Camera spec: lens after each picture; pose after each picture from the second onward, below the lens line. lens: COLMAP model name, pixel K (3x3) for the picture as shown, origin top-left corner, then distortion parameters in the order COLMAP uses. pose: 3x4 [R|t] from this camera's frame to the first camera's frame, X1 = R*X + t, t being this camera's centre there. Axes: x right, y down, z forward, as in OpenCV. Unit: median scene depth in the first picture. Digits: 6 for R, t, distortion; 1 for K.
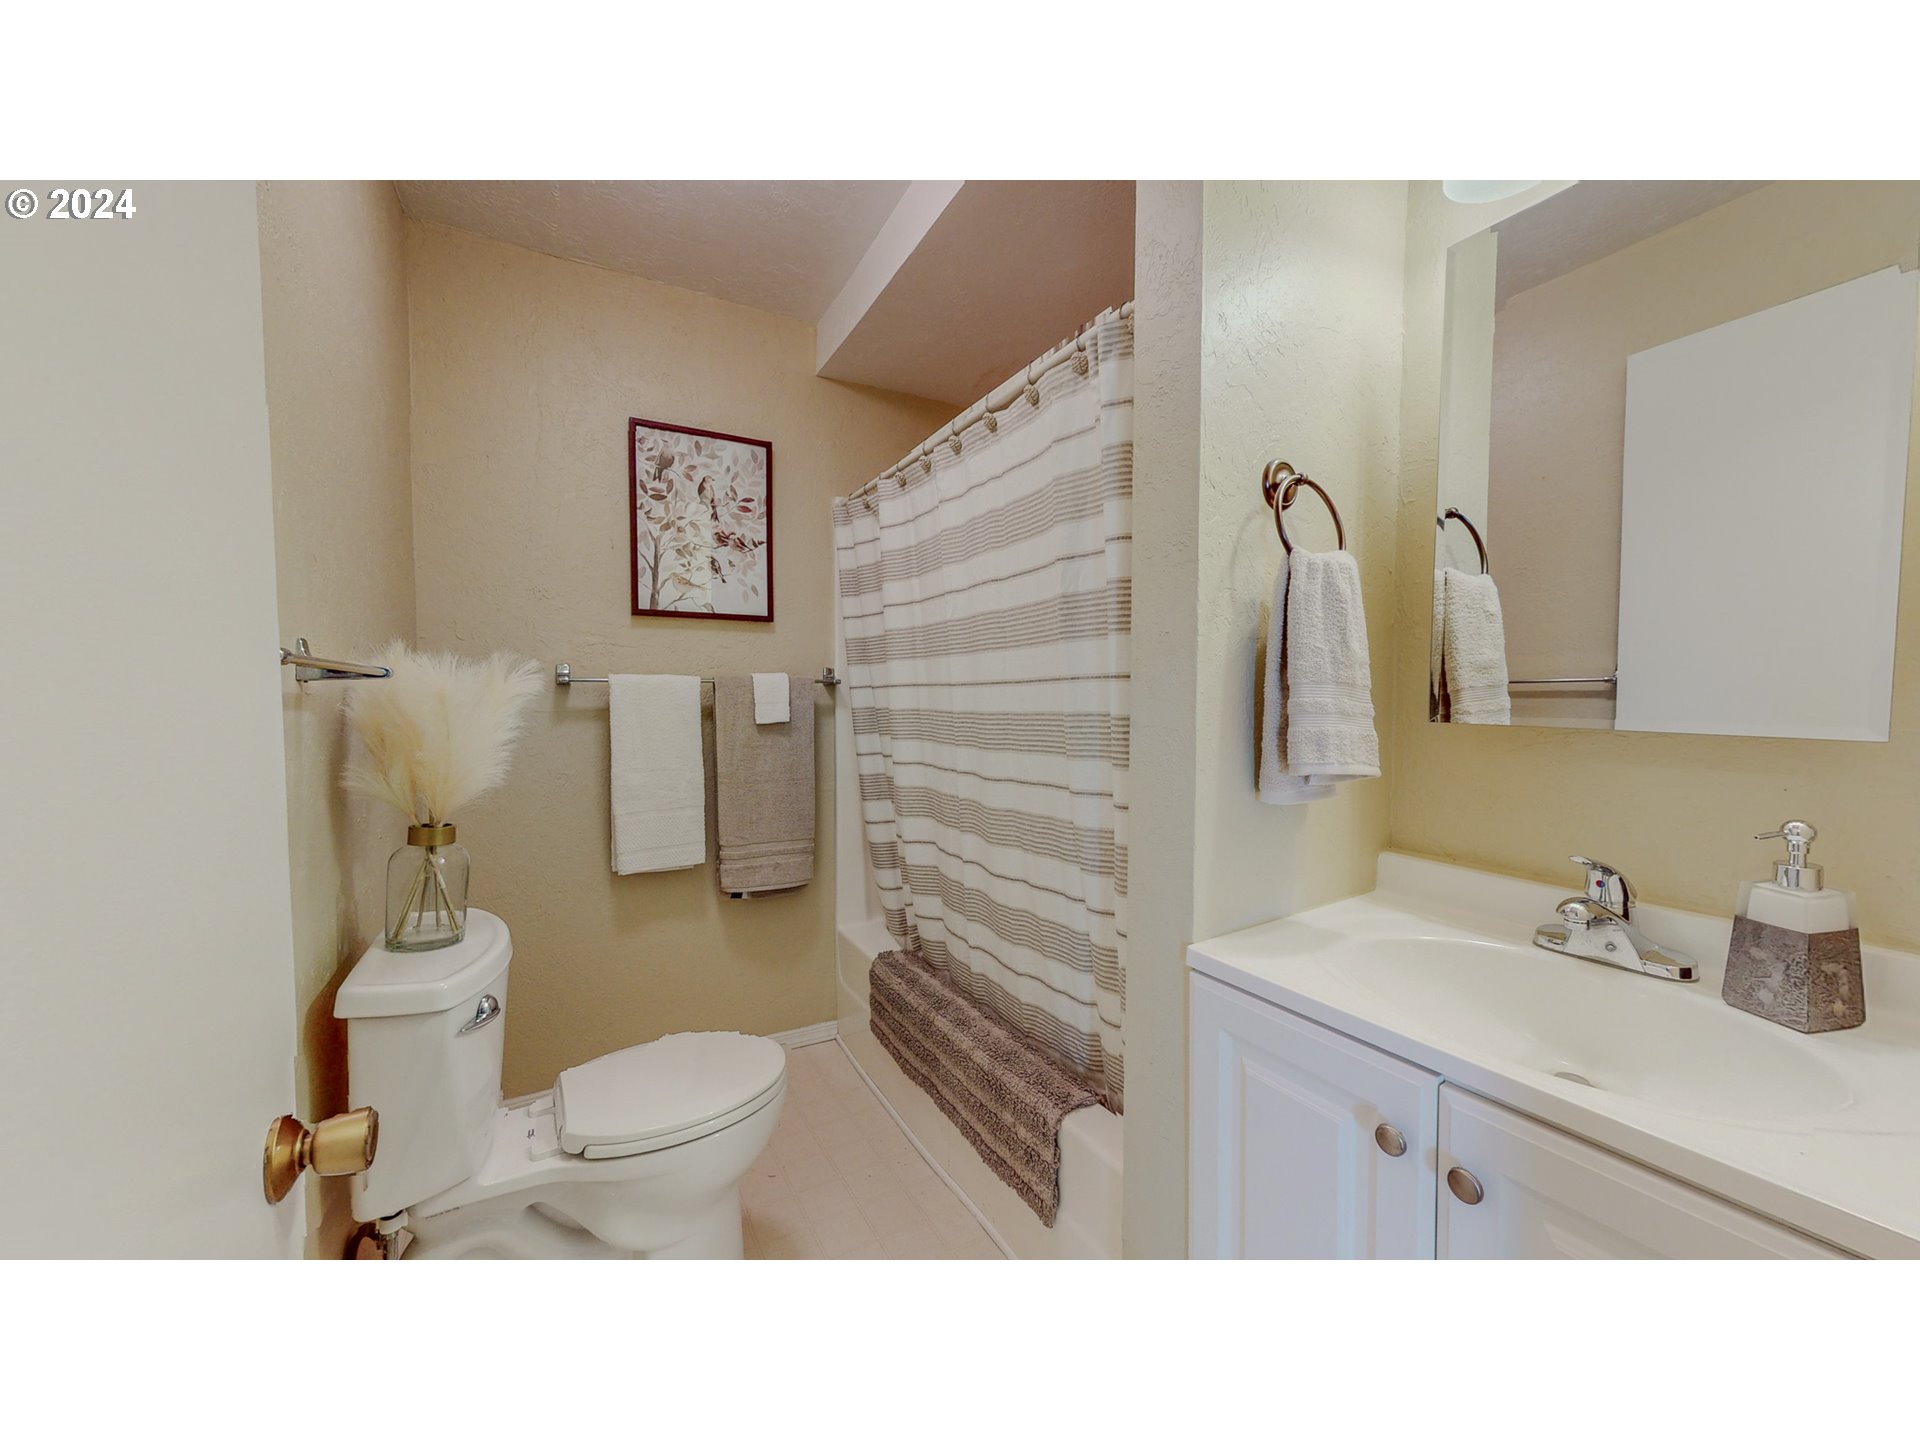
lens RADIAL K [[708.3, 0, 966.2], [0, 708.3, 714.9], [0, 0, 1]] dist [-0.000598, 0.000027]
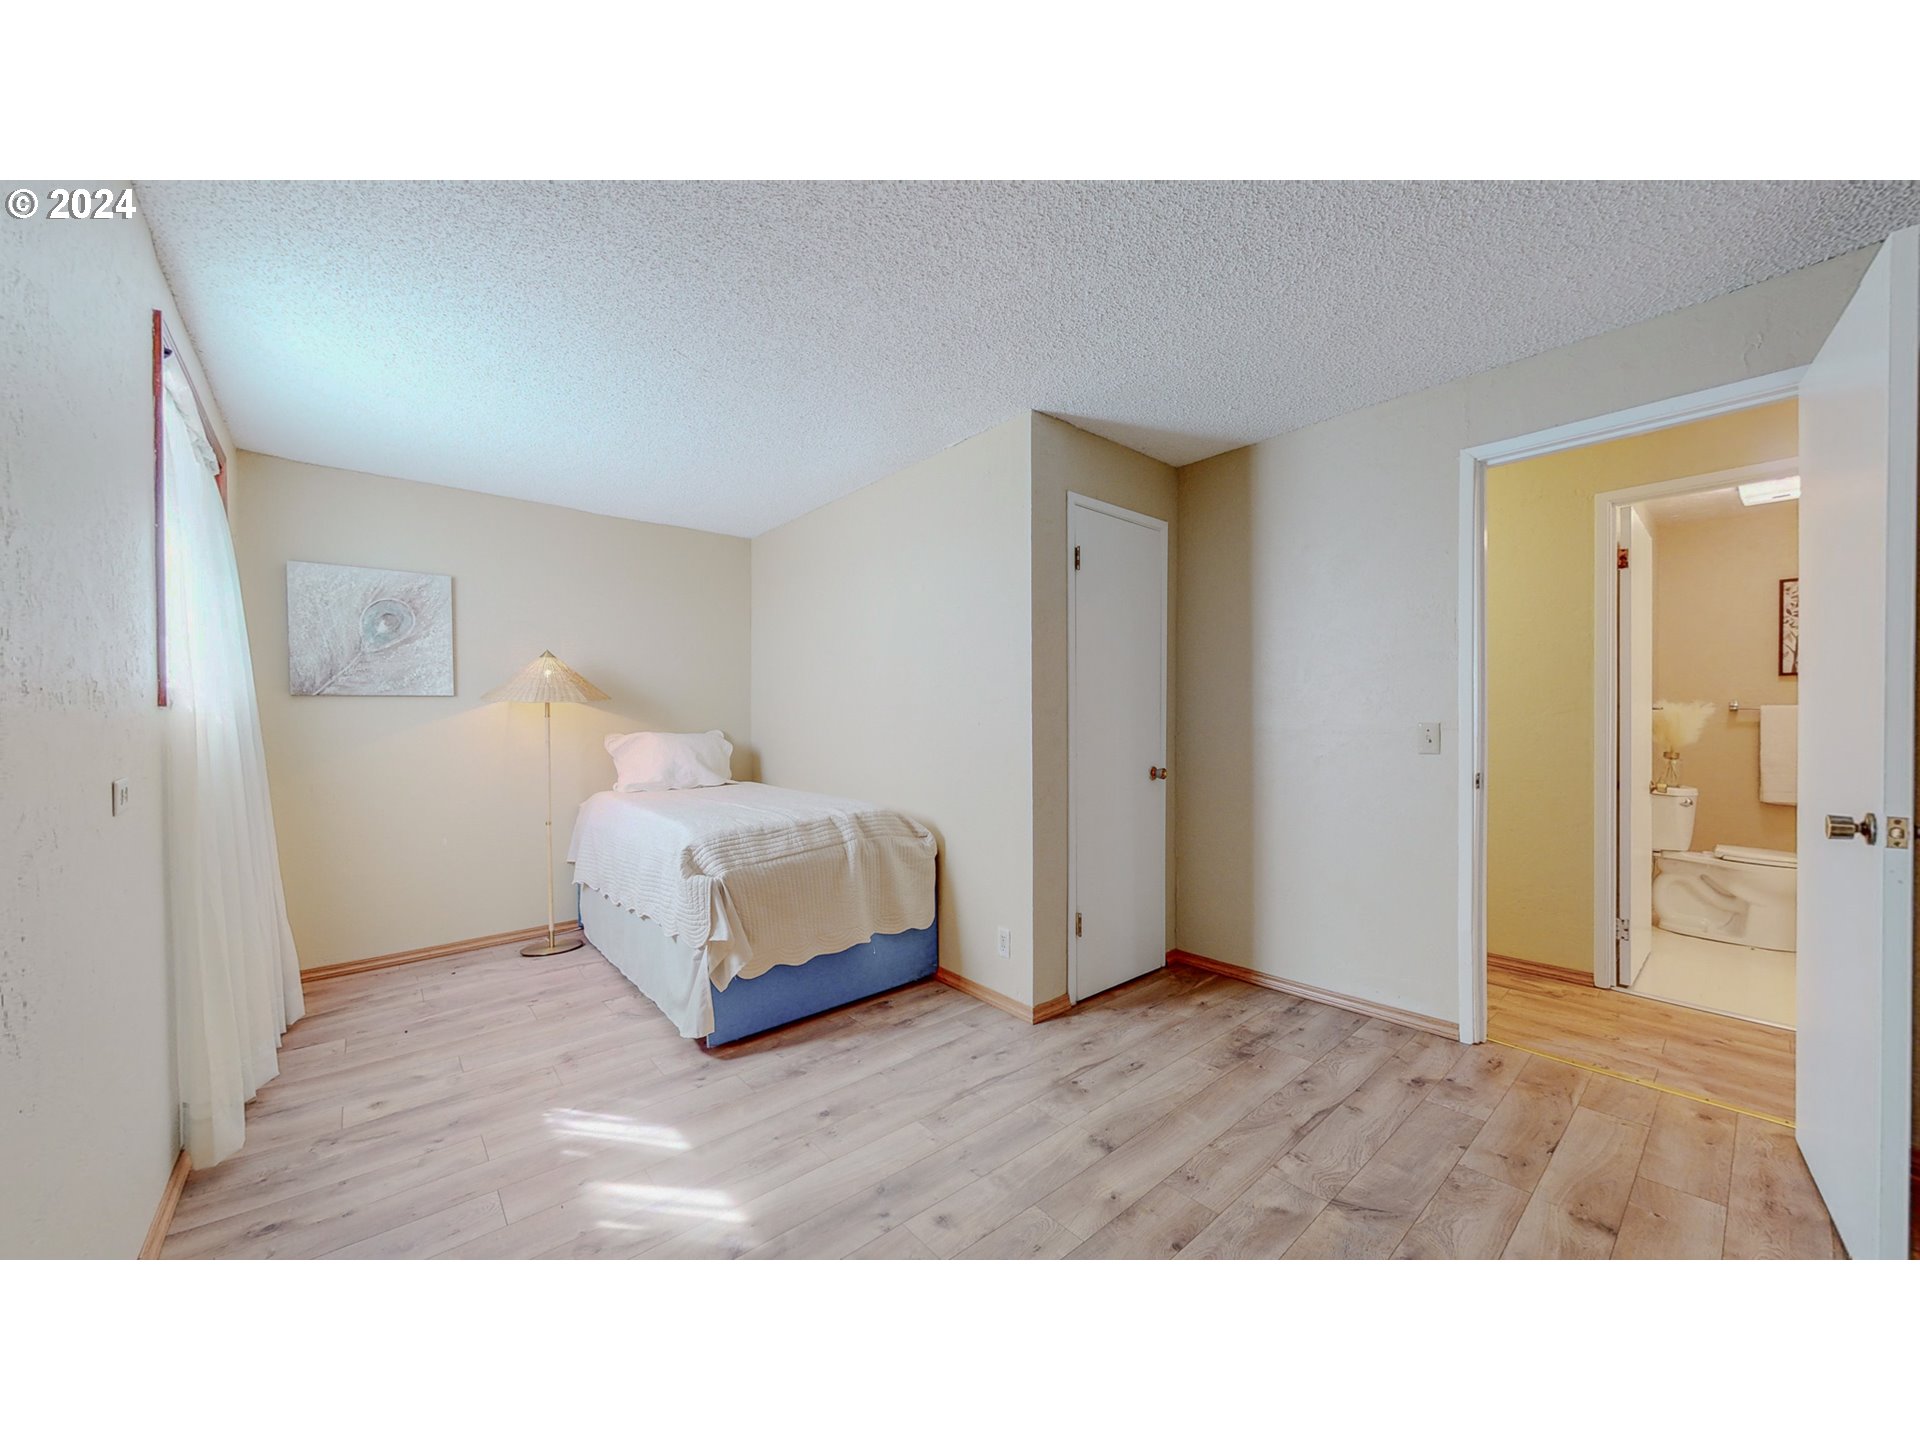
lens RADIAL K [[708.3, 0, 967.6], [0, 708.3, 716.6], [0, 0, 1]] dist [-0.000598, 0.000027]
pose [[0.181814, 0.005634, -0.983317, 1.106677], [-0.039151, 0.999232, -0.001514, 0.068151], [0.982553, 0.038773, 0.181895, -1.653220]]
